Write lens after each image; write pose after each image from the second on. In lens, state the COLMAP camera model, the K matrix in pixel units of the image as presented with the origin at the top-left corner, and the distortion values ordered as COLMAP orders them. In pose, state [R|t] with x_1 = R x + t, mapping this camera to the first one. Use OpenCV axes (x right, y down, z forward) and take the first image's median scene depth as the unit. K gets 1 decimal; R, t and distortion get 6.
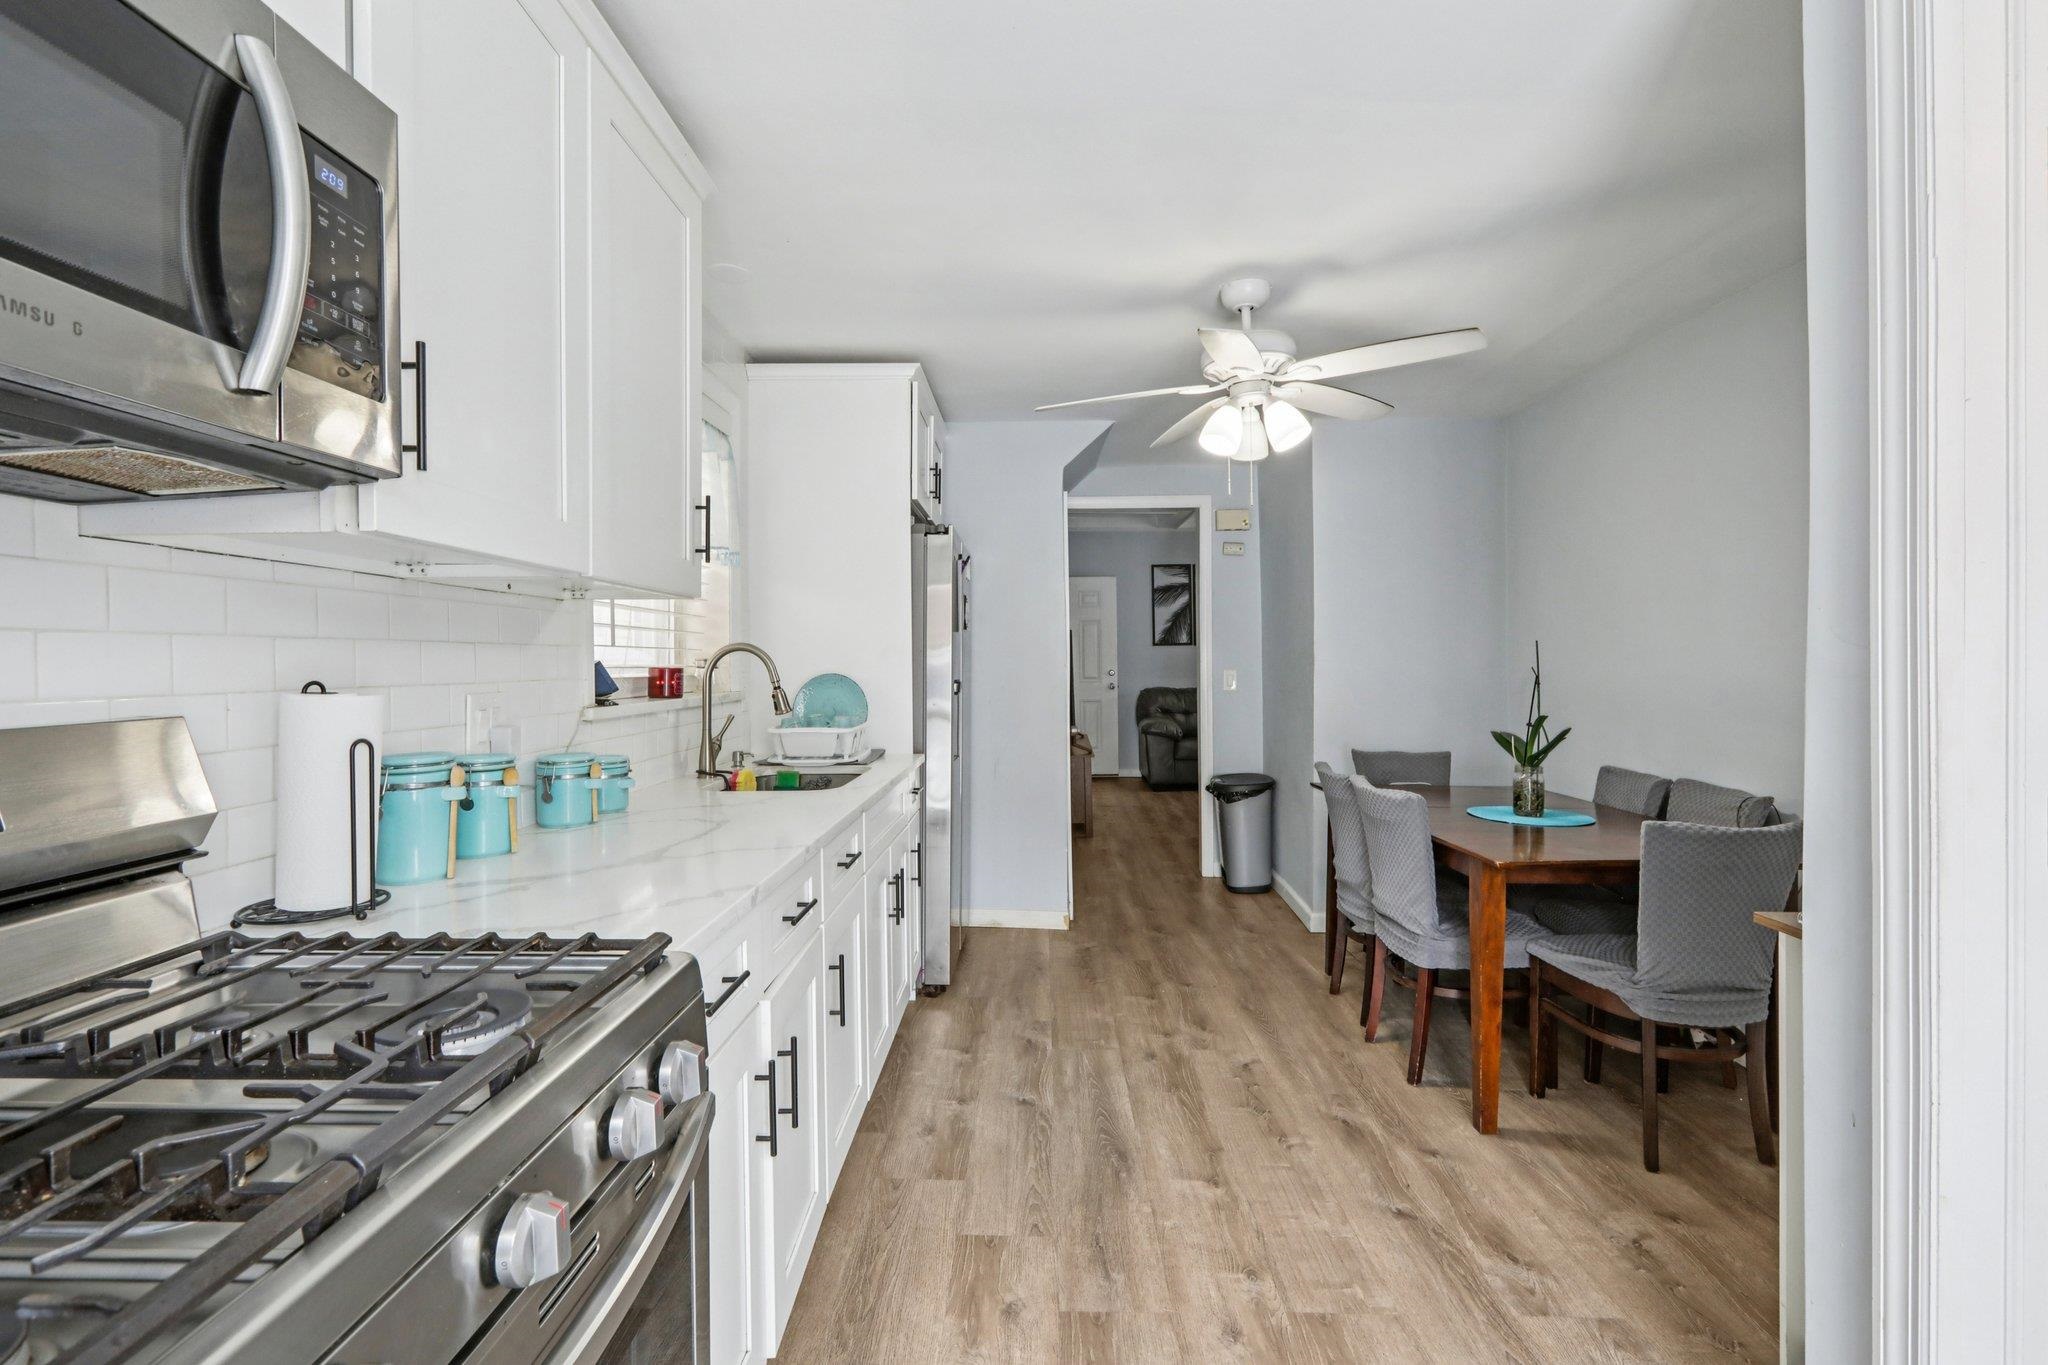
lens RADIAL K [[915.0, 0, 1020.8], [0, 915.0, 671.8], [0, 0, 1]] dist [-0.001517, 0.000550]
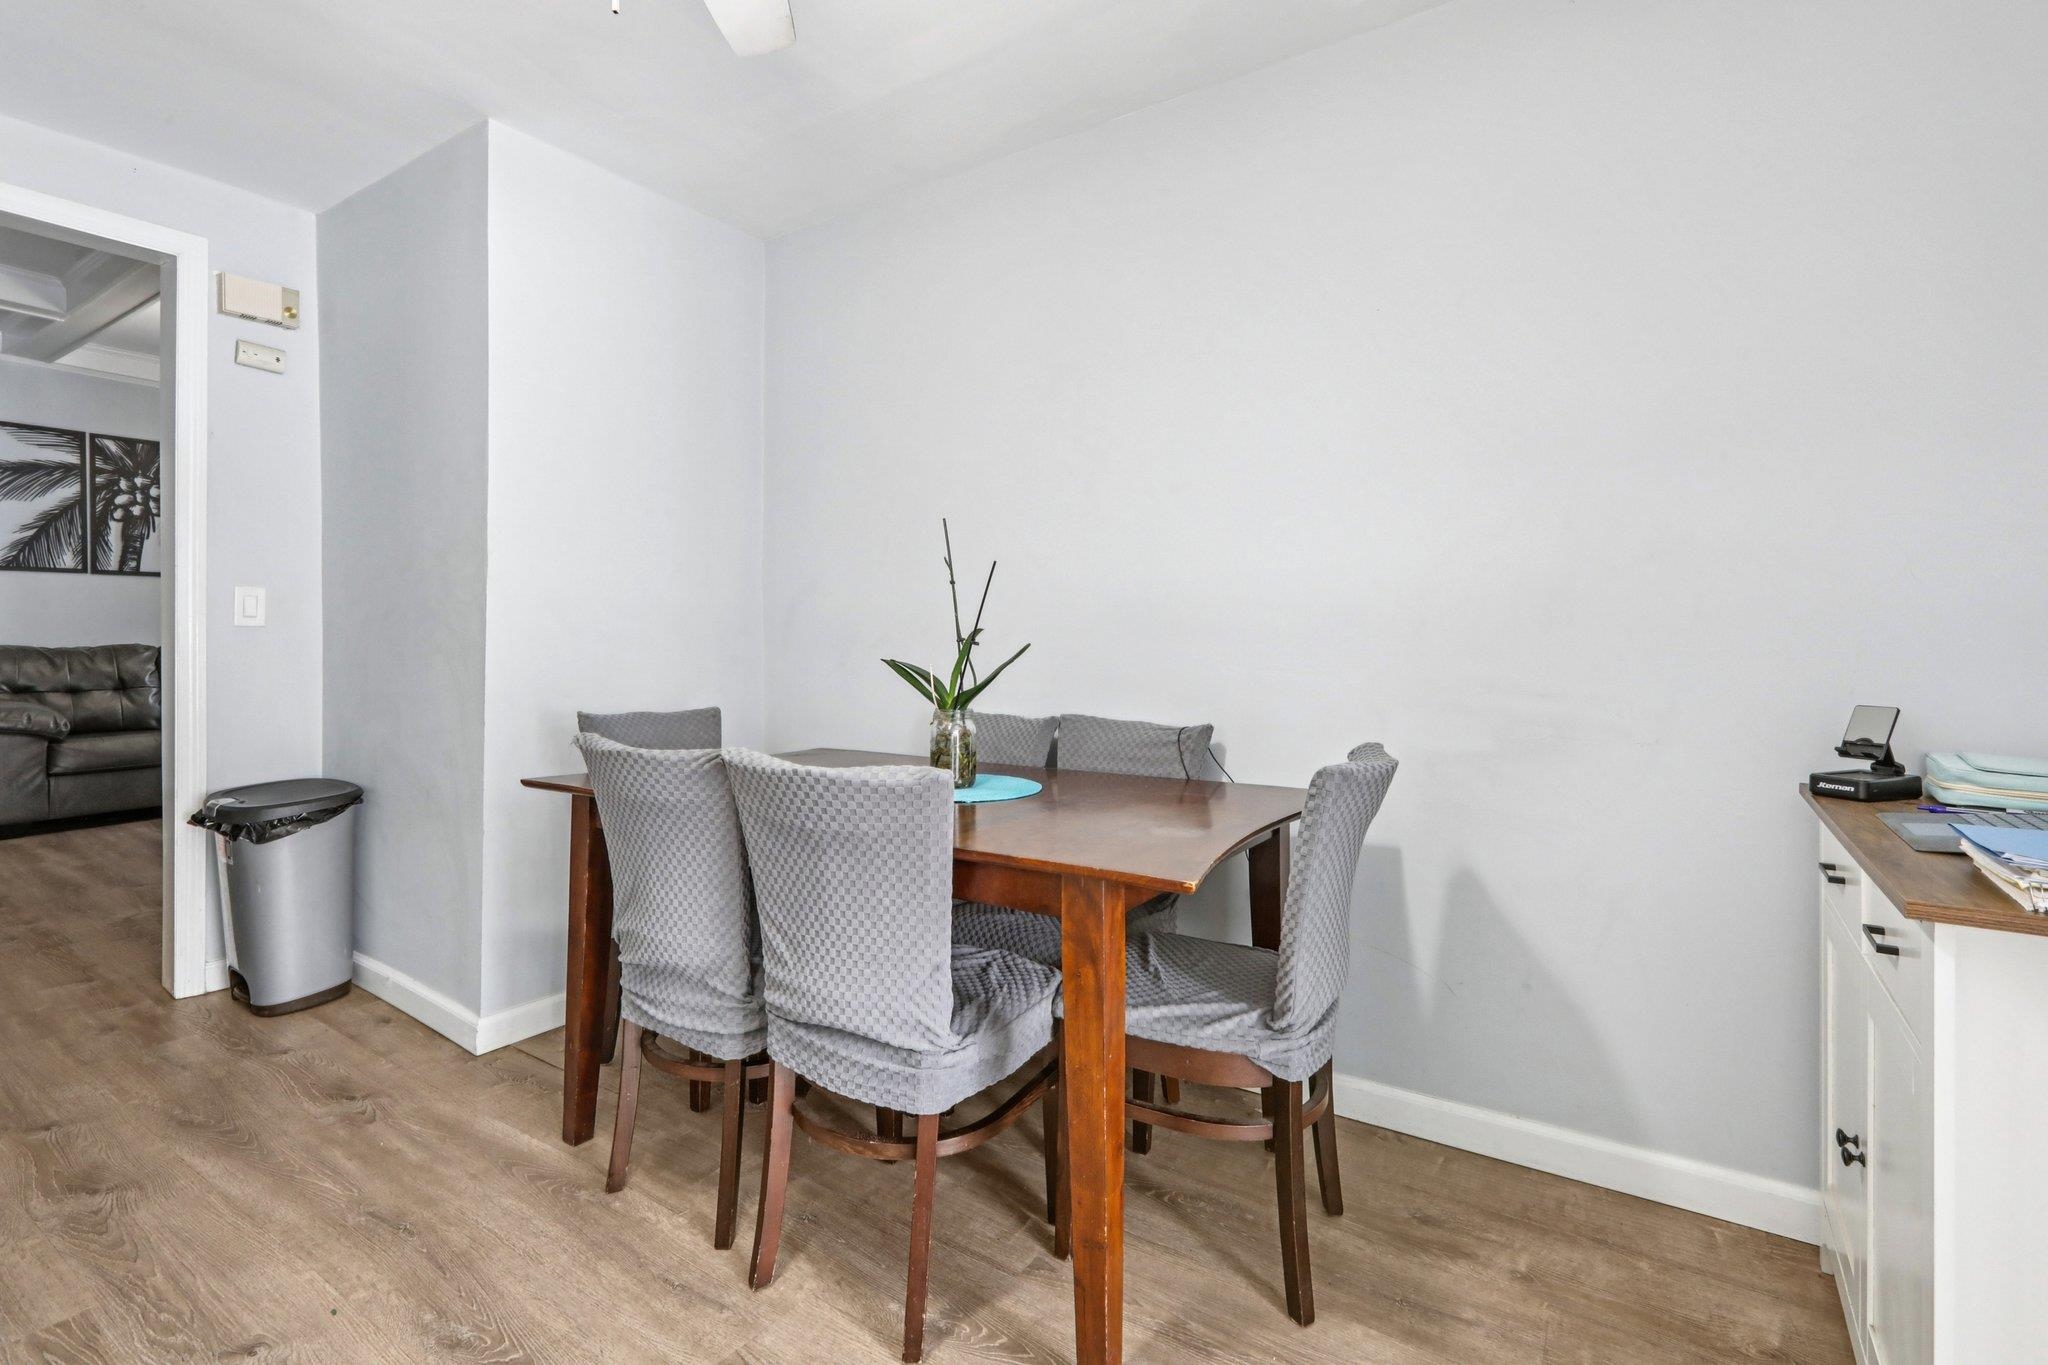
lens RADIAL K [[925.6, 0, 1016.3], [0, 925.6, 642.0], [0, 0, 1]] dist [-0.000278, 0.000547]
pose [[0.536348, 0.008390, 0.843955, 0.035017], [0.000251, 0.999949, -0.010100, 0.069786], [-0.843997, 0.005629, 0.536319, 0.688599]]
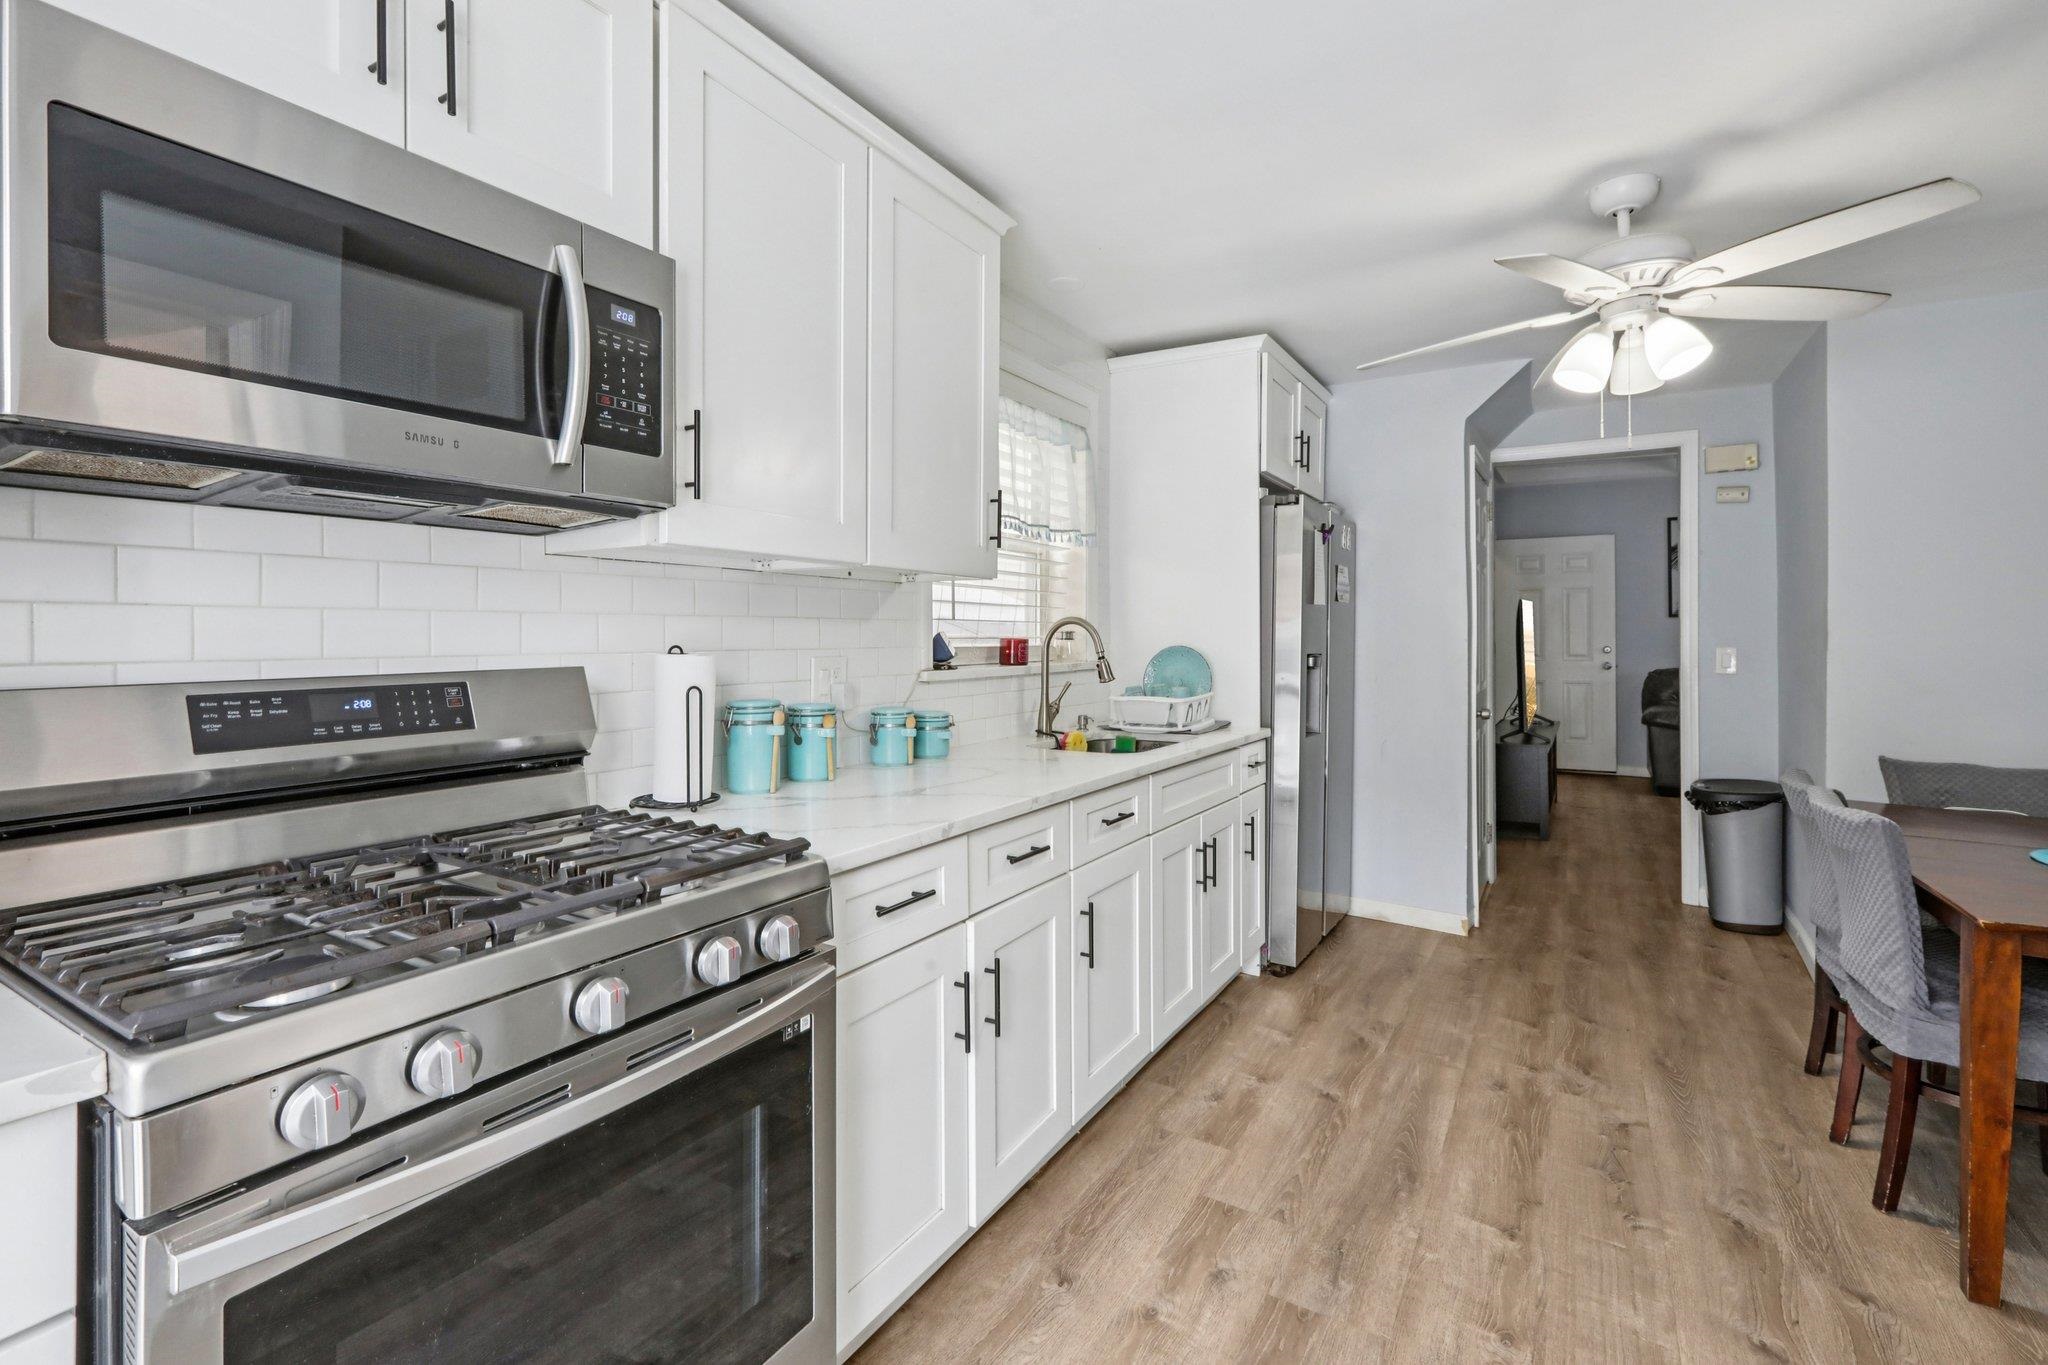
lens RADIAL K [[925.6, 0, 1016.3], [0, 925.6, 642.0], [0, 0, 1]] dist [-0.000278, 0.000547]
pose [[0.864857, 0.009725, -0.501924, 0.196581], [-0.010957, 0.999940, 0.000495, -0.000982], [0.501898, 0.005072, 0.864912, -0.002028]]
